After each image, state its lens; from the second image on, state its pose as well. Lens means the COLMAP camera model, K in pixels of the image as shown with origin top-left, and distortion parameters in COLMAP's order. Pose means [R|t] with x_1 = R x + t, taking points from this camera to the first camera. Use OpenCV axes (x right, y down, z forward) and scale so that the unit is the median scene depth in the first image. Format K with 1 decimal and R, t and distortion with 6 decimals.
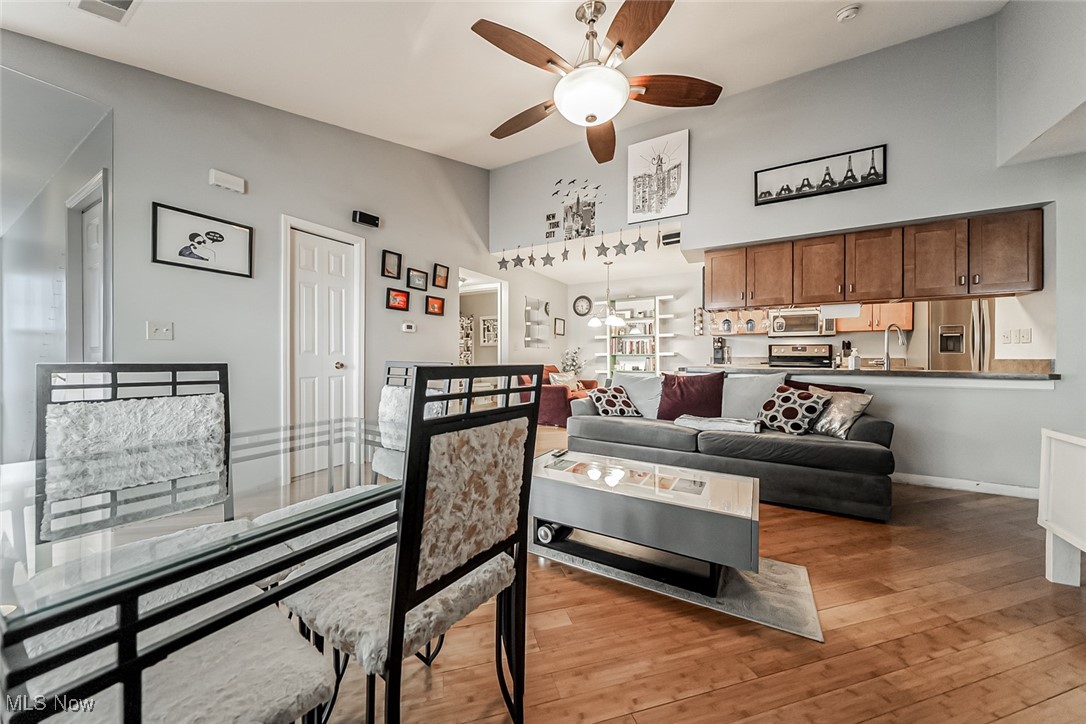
lens RADIAL K [[377.0, 0, 539.3], [0, 377.0, 359.6], [0, 0, 1]] dist [-0.000216, -0.000176]
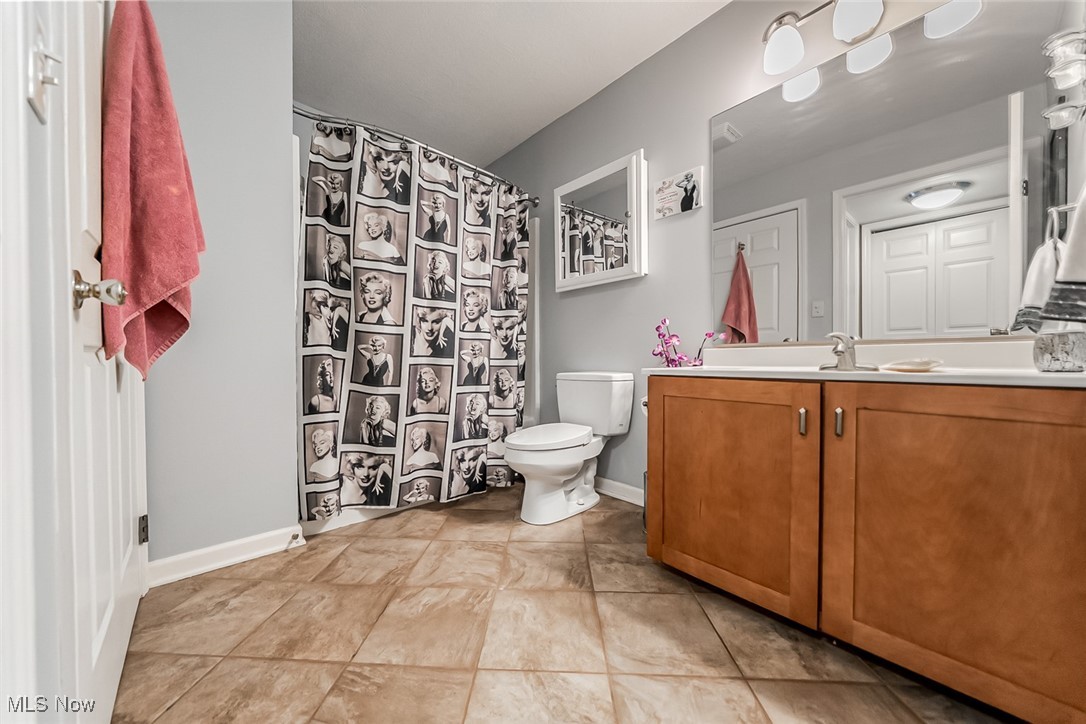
lens RADIAL K [[377.0, 0, 543.4], [0, 377.0, 361.5], [0, 0, 1]] dist [-0.000216, -0.000176]
pose [[0.957863, 0.000518, -0.287224, -0.100737], [-0.000600, 1.000000, -0.000197, 0.020217], [0.287224, 0.000361, 0.957863, 0.875865]]
